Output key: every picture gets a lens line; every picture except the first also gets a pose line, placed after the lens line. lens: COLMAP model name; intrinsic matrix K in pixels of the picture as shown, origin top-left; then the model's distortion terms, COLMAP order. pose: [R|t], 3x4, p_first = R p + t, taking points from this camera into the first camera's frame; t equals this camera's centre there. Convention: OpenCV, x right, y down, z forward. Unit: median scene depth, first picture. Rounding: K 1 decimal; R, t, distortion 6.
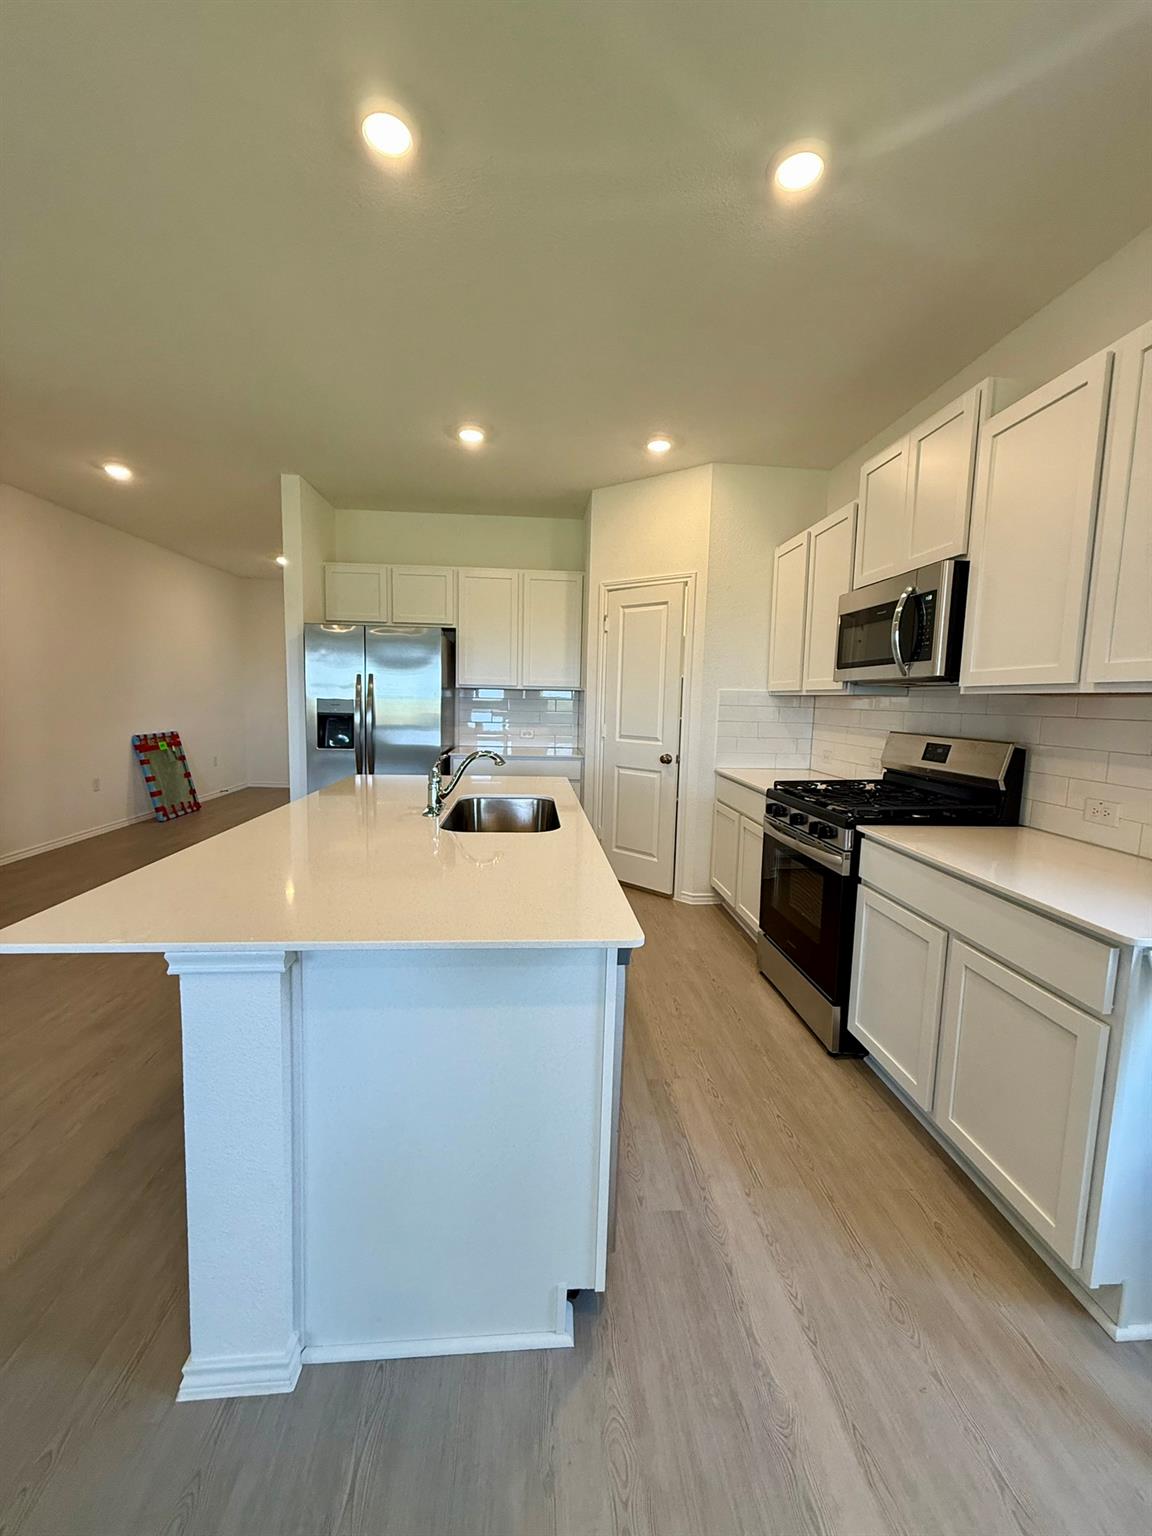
lens RADIAL K [[608.5, 0, 576.6], [0, 608.5, 761.3], [0, 0, 1]] dist [0.003961, 0.000144]
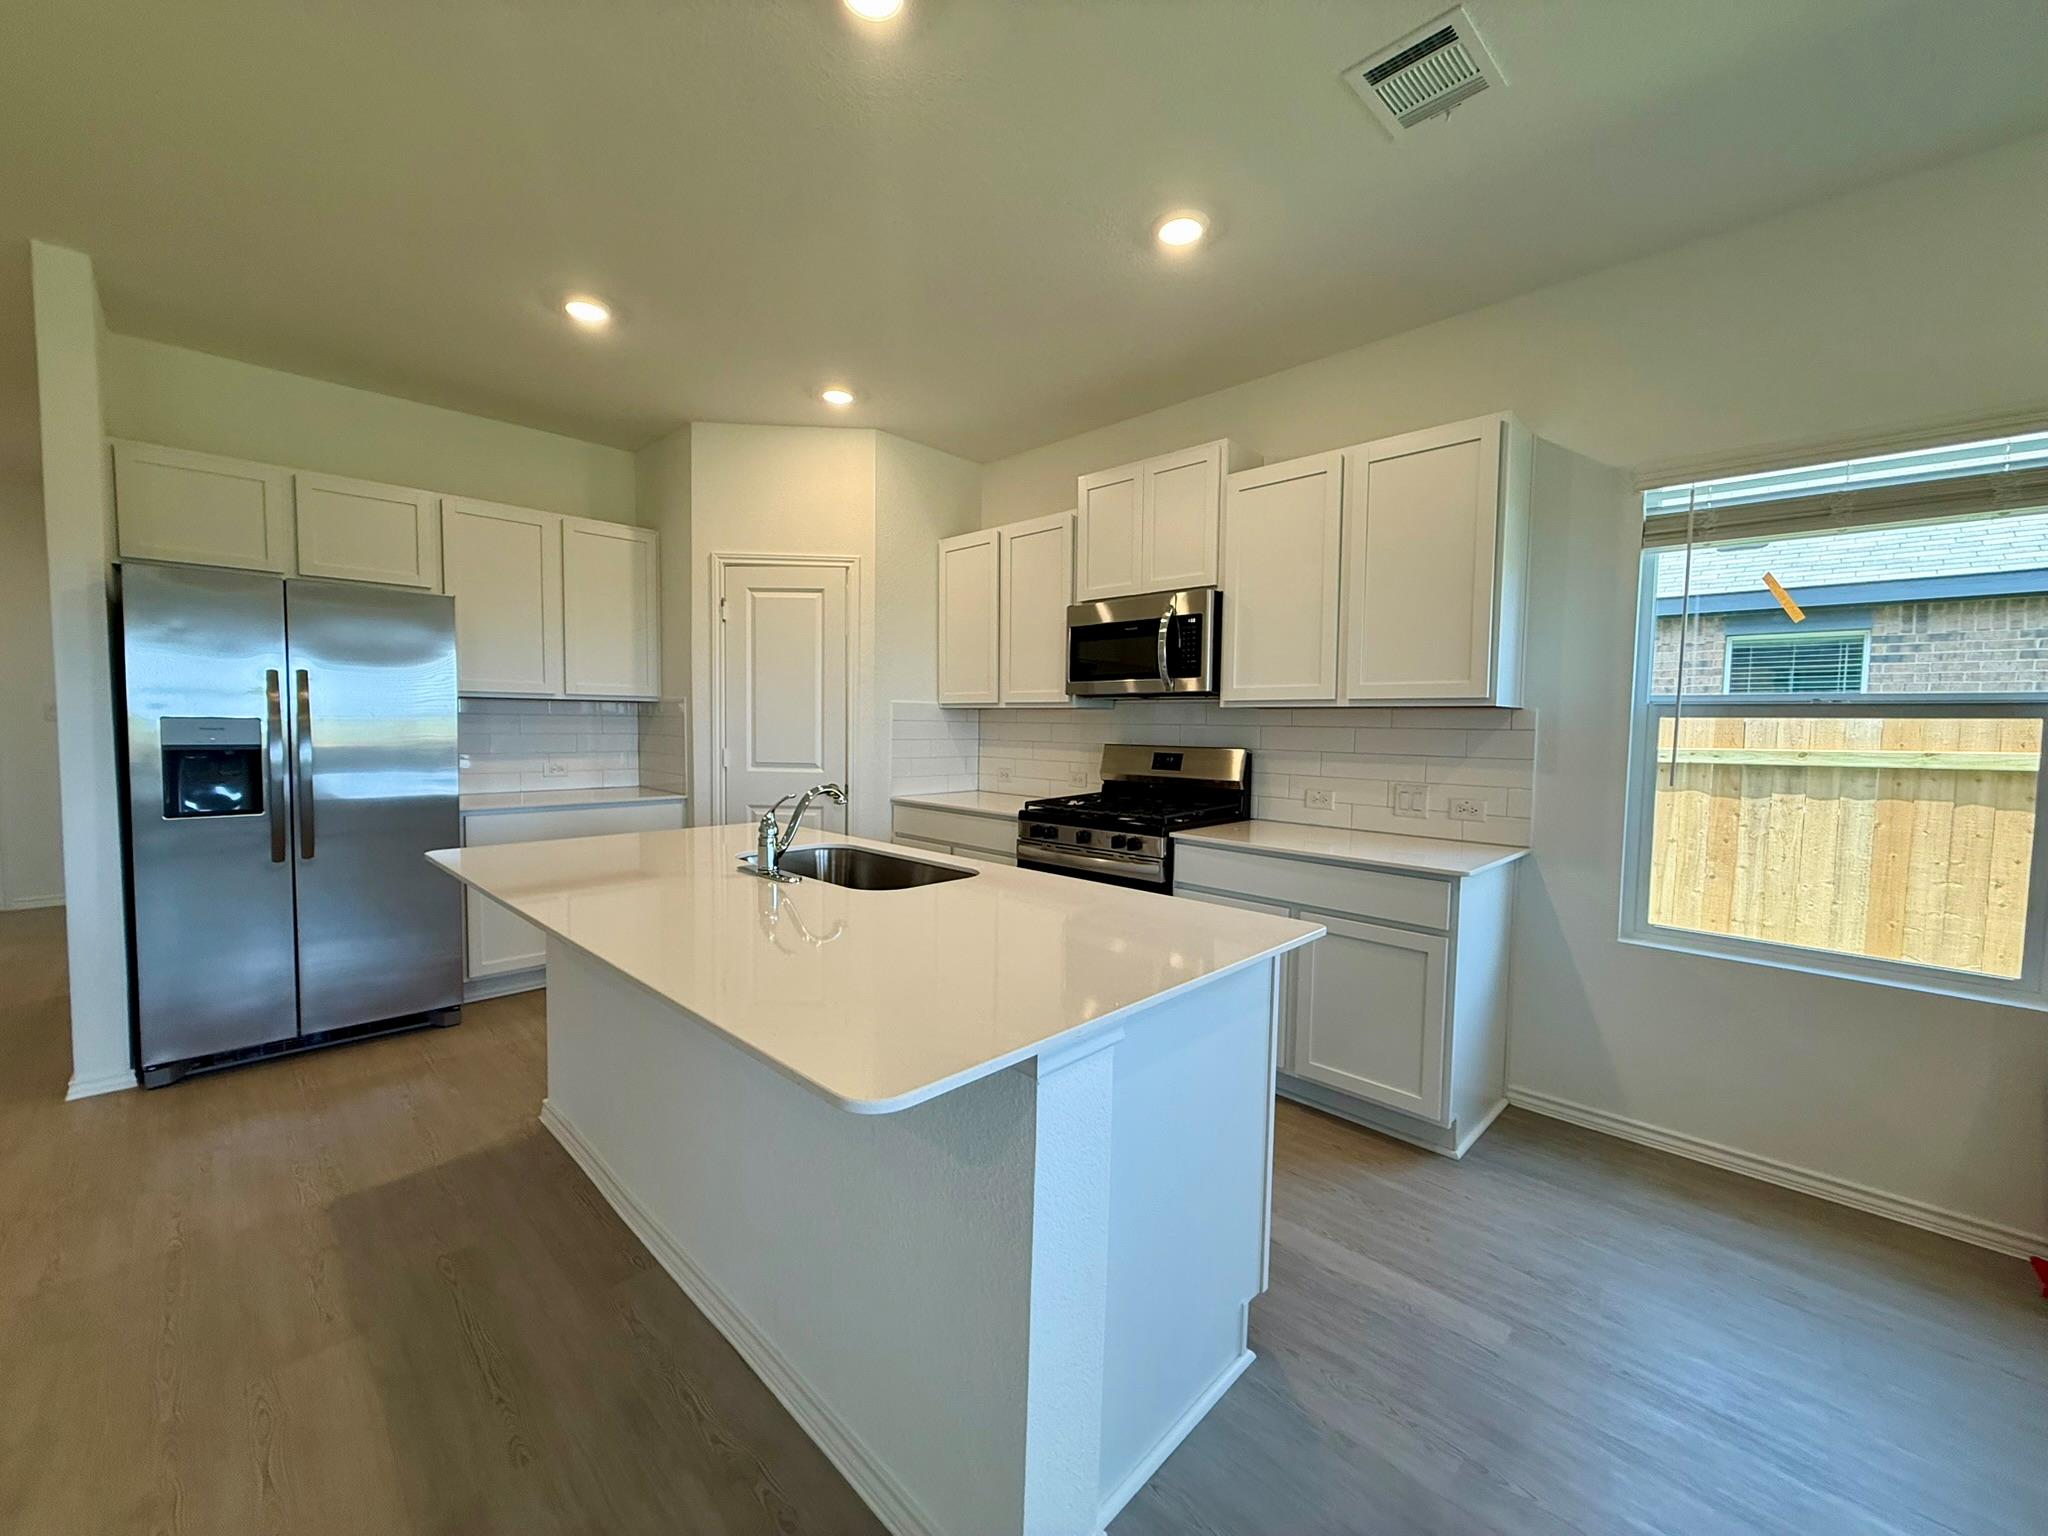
lens RADIAL K [[811.3, 0, 1015.4], [0, 811.3, 764.2], [0, 0, 1]] dist [0.003961, 0.000144]
pose [[0.756344, -0.048660, 0.652362, -0.472103], [0.072564, 0.997316, -0.009740, -0.012841], [-0.650137, 0.054705, 0.757845, 0.079814]]
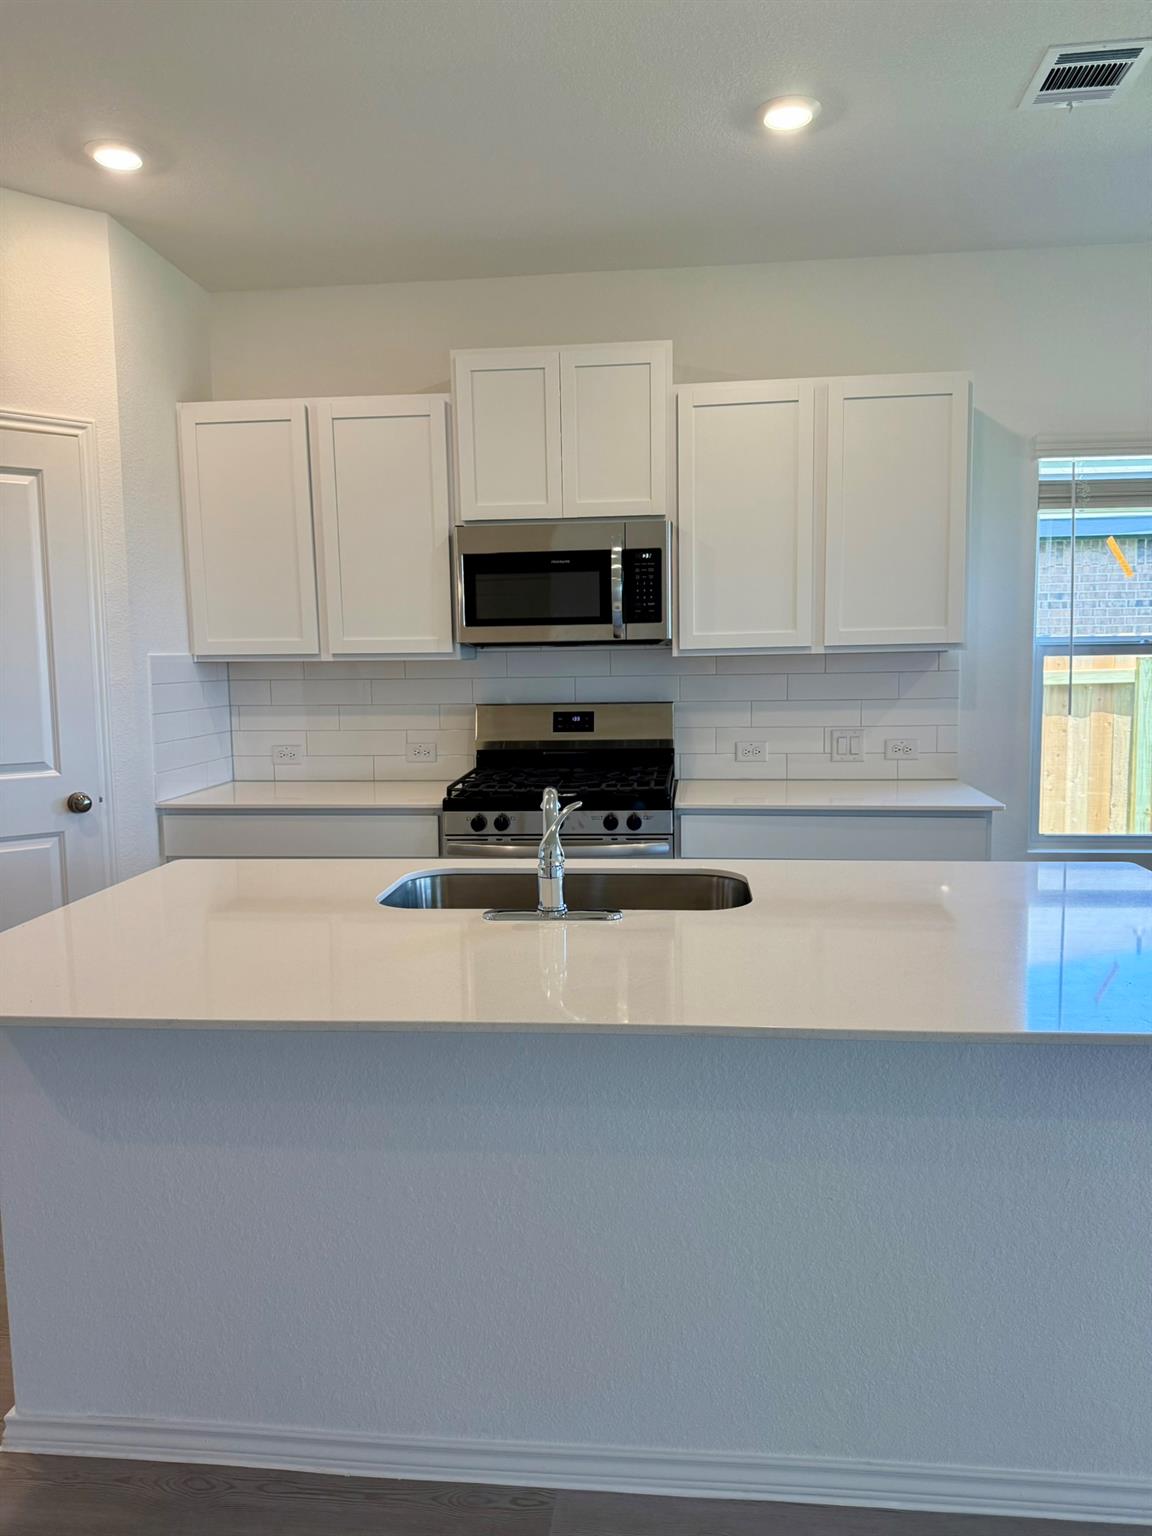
lens RADIAL K [[1093.2, 0, 573.0], [0, 1093.2, 778.3], [0, 0, 1]] dist [0.053237, -0.001418]
pose [[0.180933, -0.140263, 0.973442, -0.849346], [0.121269, 0.985407, 0.119447, -0.107176], [-0.975990, 0.096436, 0.195302, 0.603658]]
